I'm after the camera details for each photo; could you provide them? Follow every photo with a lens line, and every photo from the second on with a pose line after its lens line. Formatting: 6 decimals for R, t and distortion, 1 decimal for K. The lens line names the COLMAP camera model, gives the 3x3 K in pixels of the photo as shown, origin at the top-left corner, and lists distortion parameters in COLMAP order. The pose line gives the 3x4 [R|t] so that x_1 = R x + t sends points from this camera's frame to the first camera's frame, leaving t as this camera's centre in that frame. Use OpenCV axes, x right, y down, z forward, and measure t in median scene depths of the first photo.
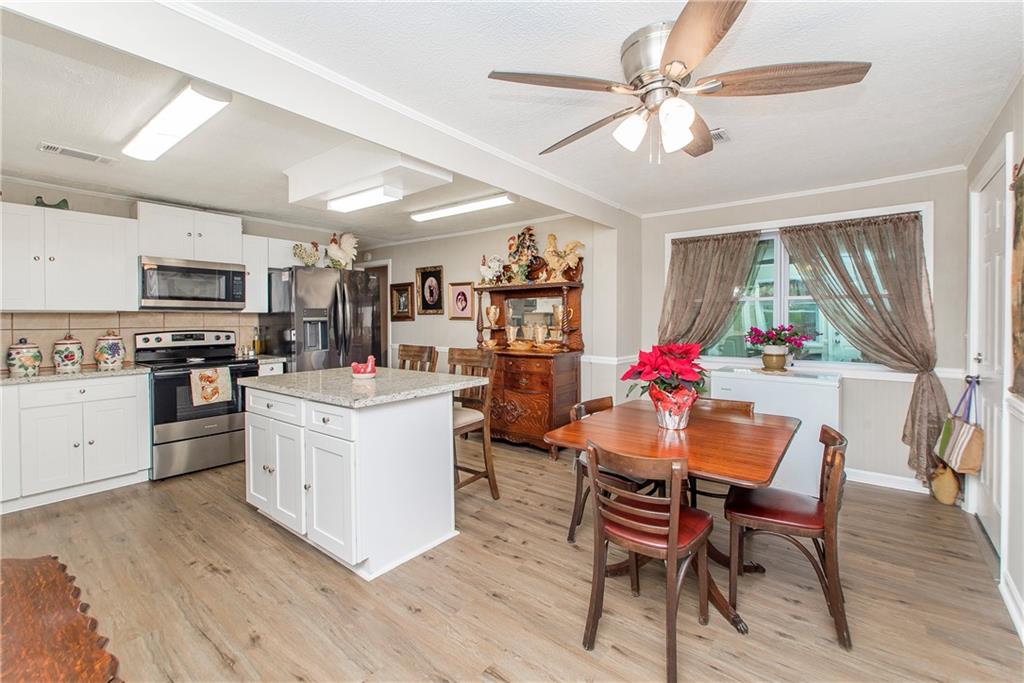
lens RADIAL K [[450.6, 0, 512.1], [0, 450.6, 317.8], [0, 0, 1]] dist [-0.000421, -0.000227]
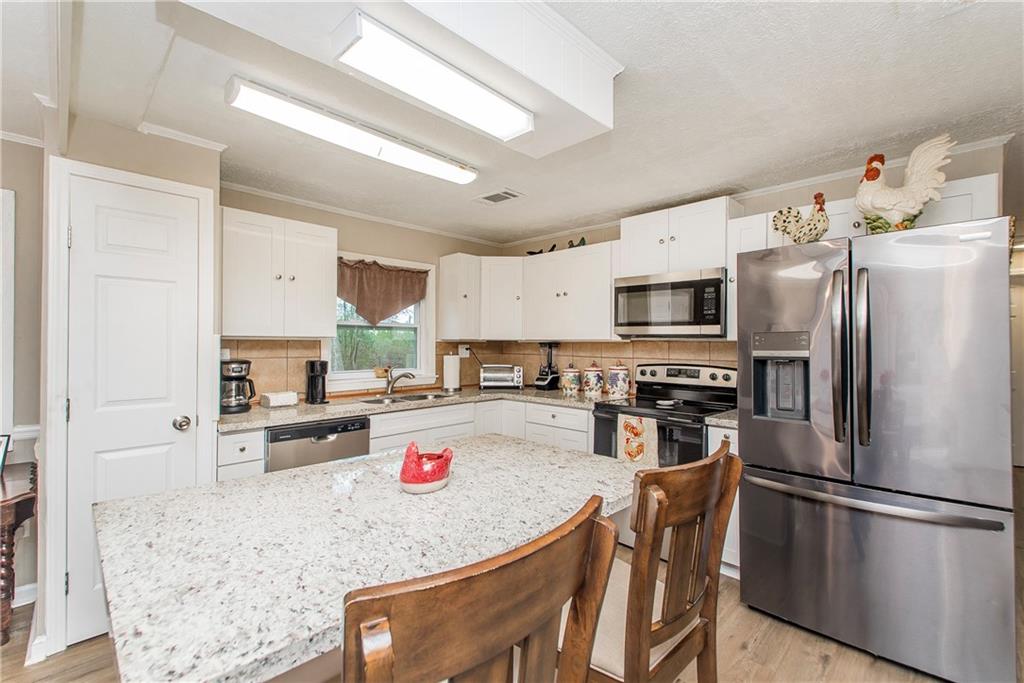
lens RADIAL K [[452.8, 0, 512.0], [0, 452.8, 341.5], [0, 0, 1]] dist [-0.000237, -0.000062]
pose [[-0.112072, -0.000525, -0.993700, 0.096757], [-0.007184, 0.999974, 0.000282, -0.010111], [0.993674, 0.007171, -0.112073, 0.877340]]
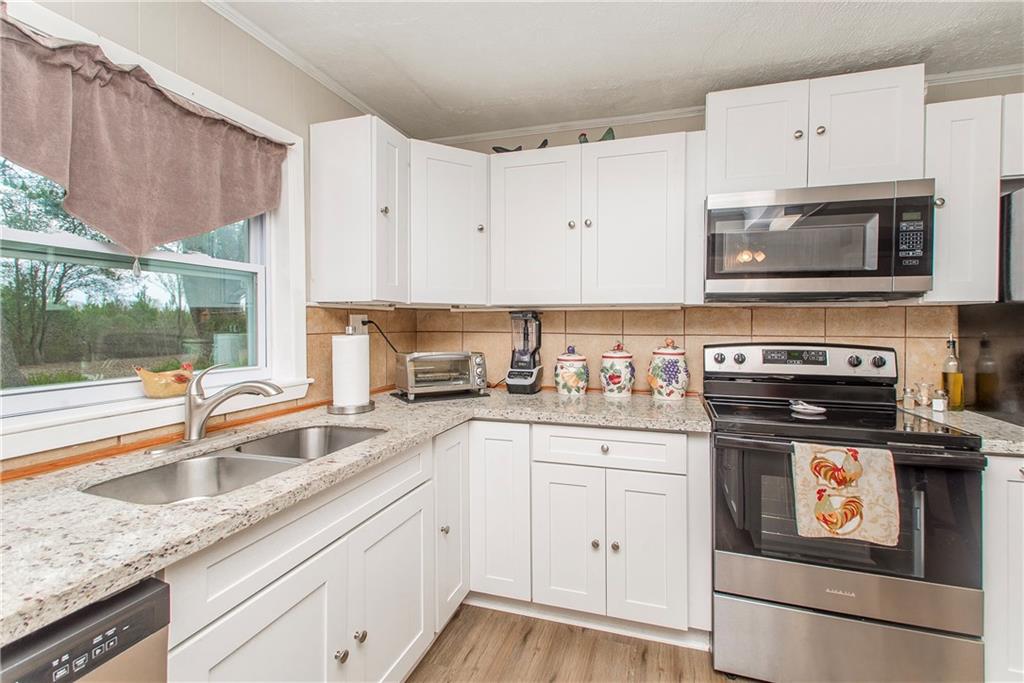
lens RADIAL K [[443.4, 0, 538.6], [0, 443.4, 329.8], [0, 0, 1]] dist [-0.000868, -0.000167]
pose [[0.389336, 0.016637, -0.920946, -0.423713], [-0.008381, 0.999859, 0.014519, 0.009830], [0.921058, 0.002065, 0.389421, 0.614949]]
